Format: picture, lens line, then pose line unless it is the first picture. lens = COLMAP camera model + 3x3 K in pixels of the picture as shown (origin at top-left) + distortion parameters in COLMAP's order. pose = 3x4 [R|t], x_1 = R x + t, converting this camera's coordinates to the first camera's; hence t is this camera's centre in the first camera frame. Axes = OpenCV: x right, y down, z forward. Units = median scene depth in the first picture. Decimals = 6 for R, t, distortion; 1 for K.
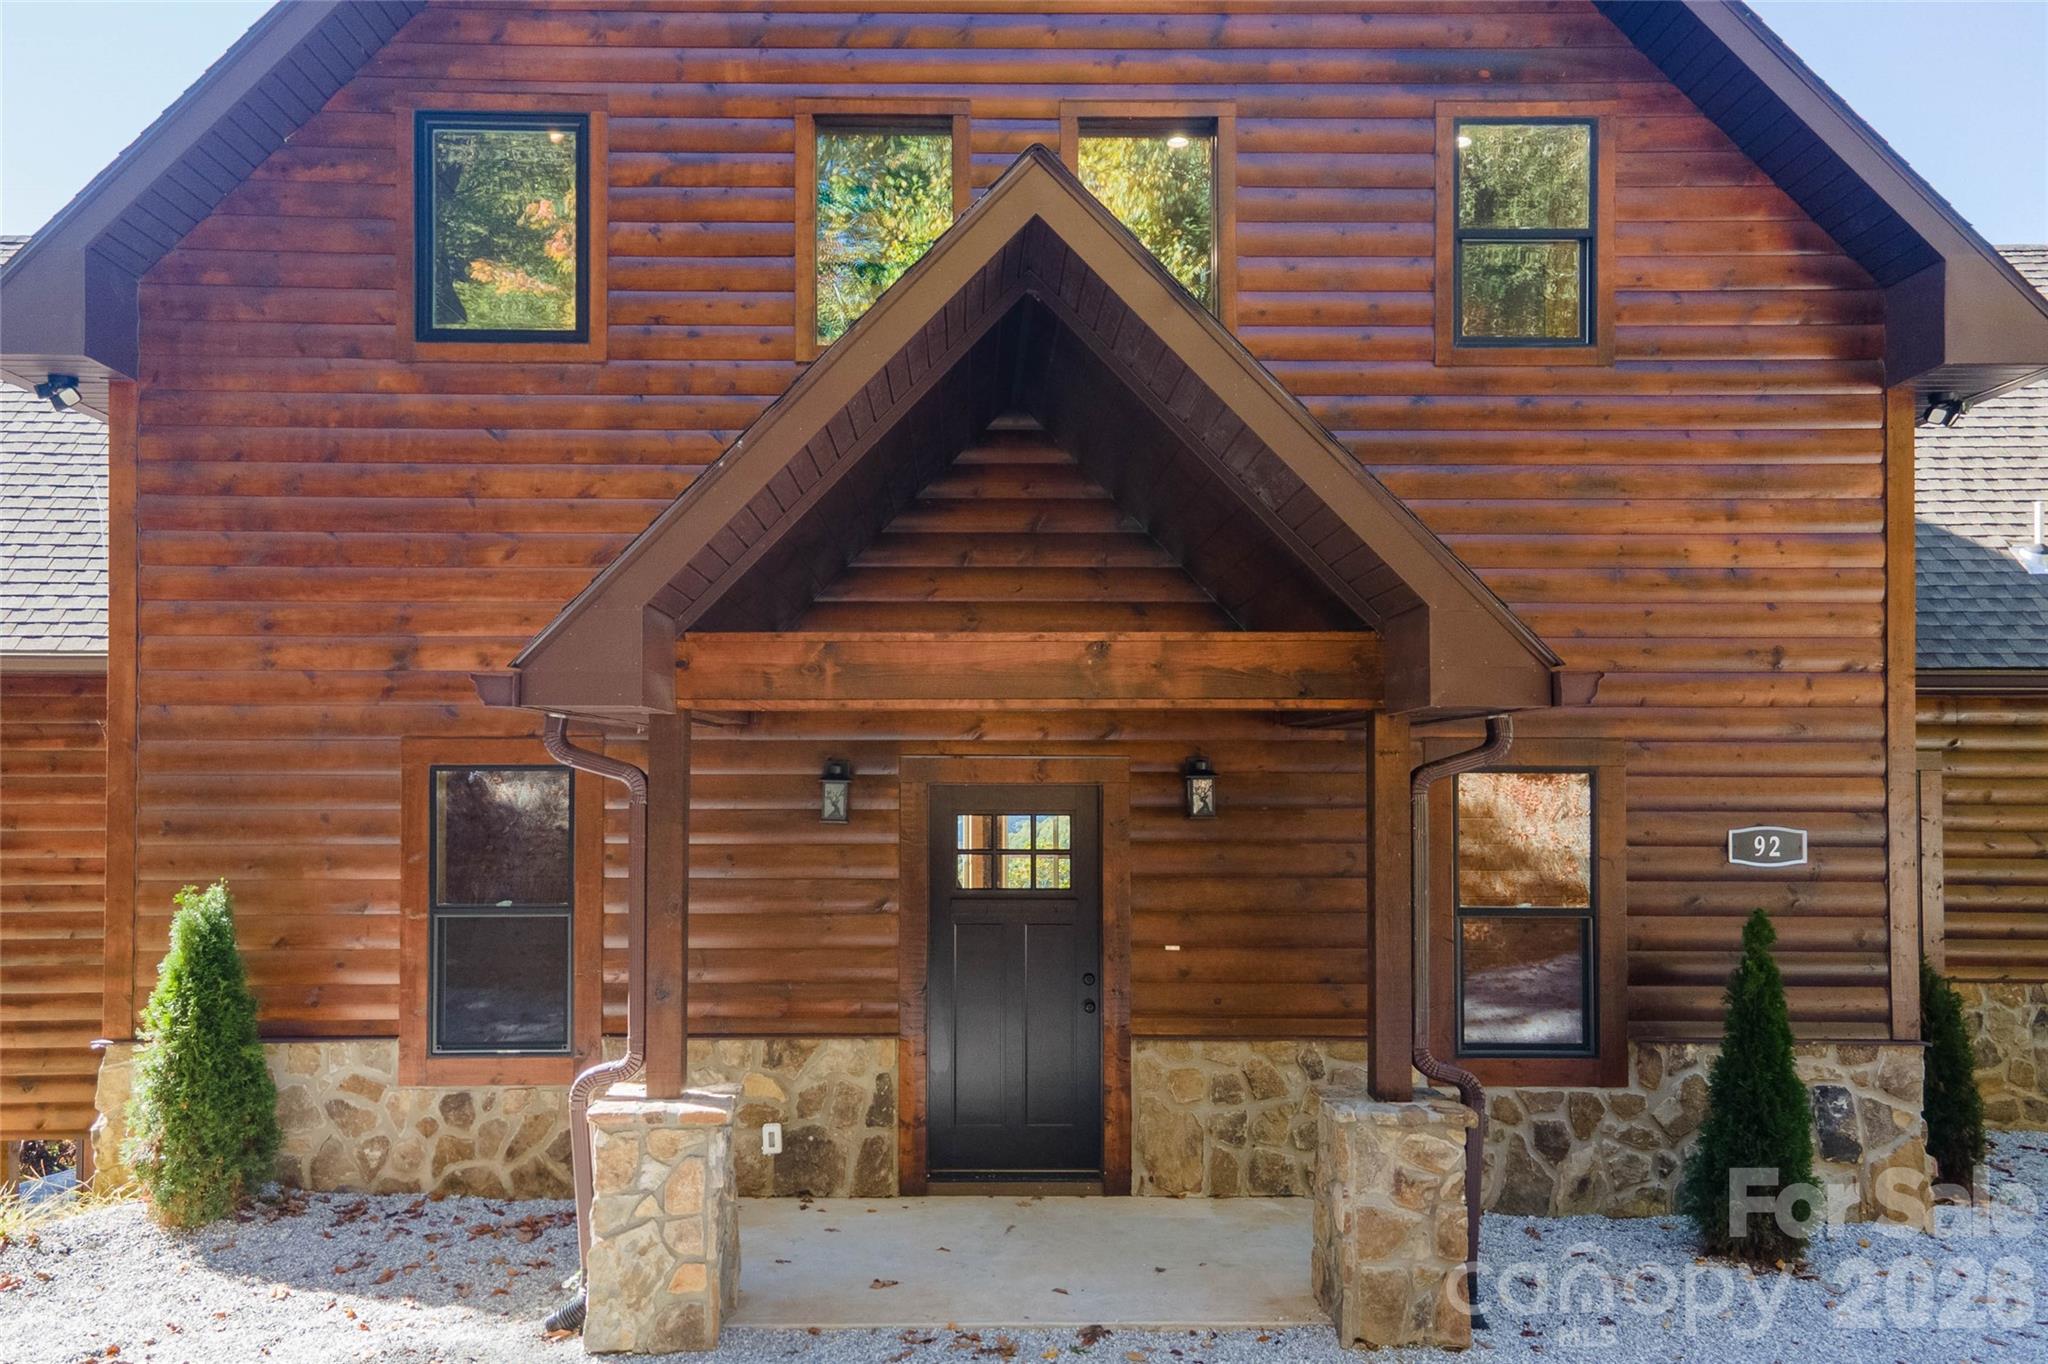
lens RADIAL K [[1552.3, 0, 932.9], [0, 1552.3, 687.3], [0, 0, 1]] dist [0.040975, 0.007038]
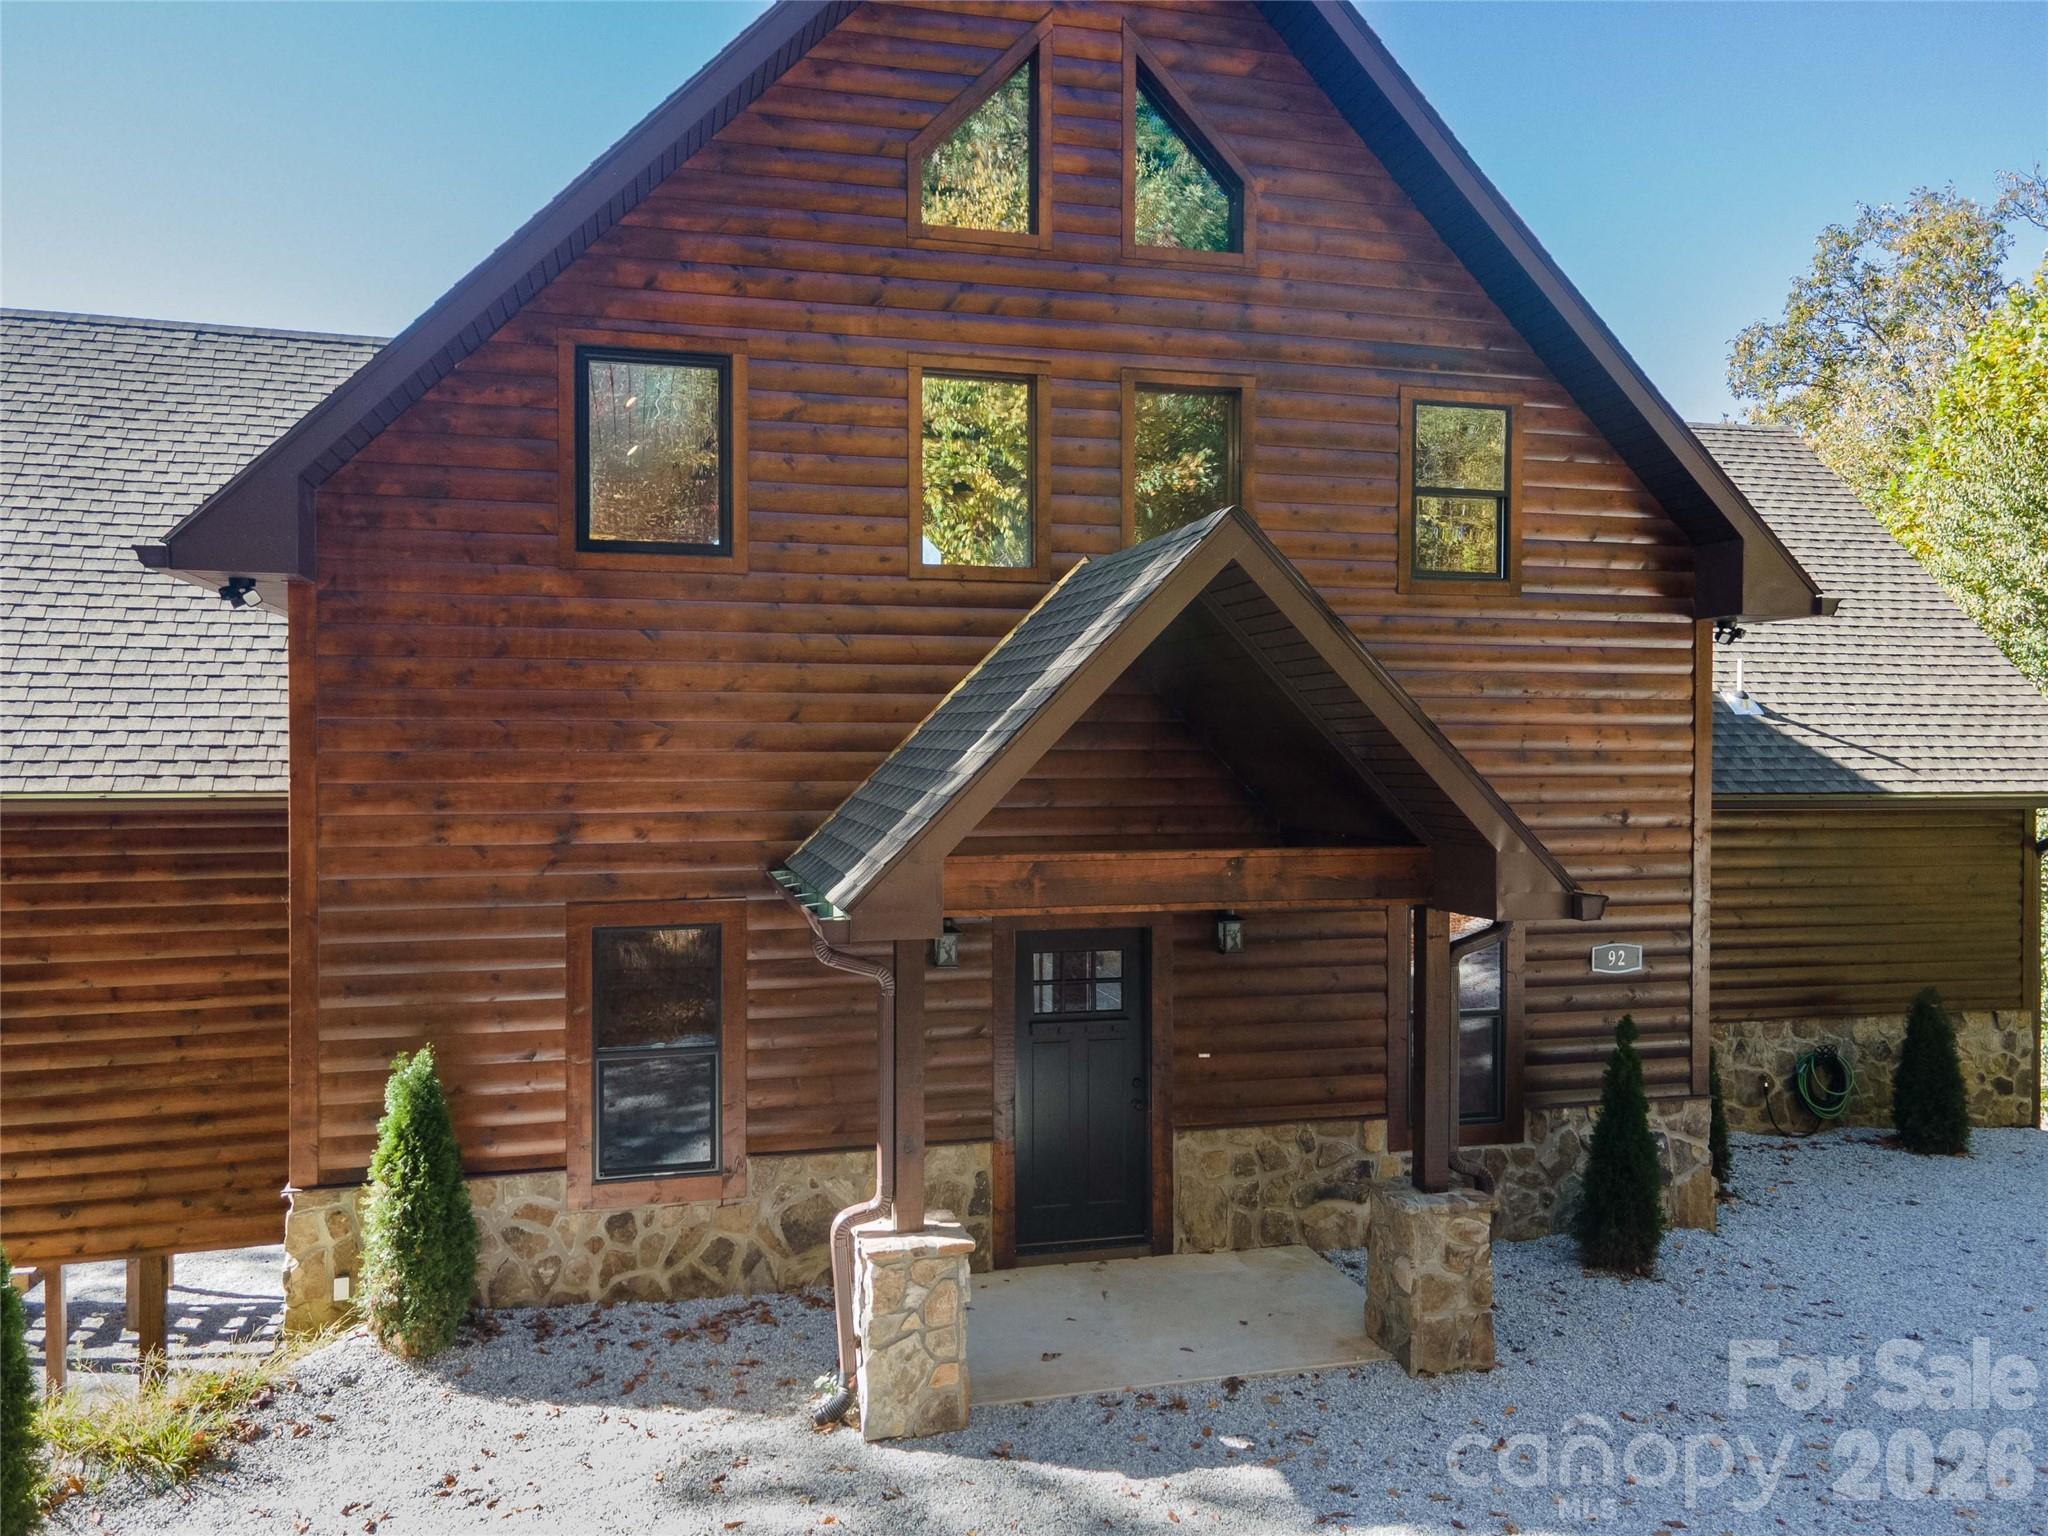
lens RADIAL K [[1507.2, 0, 1021.2], [0, 1507.2, 721.4], [0, 0, 1]] dist [0.035372, -0.003703]
pose [[0.971010, 0.004696, 0.238993, -0.284801], [-0.011912, 0.999515, 0.028760, -0.136380], [-0.238742, -0.030773, 0.970595, -0.140132]]
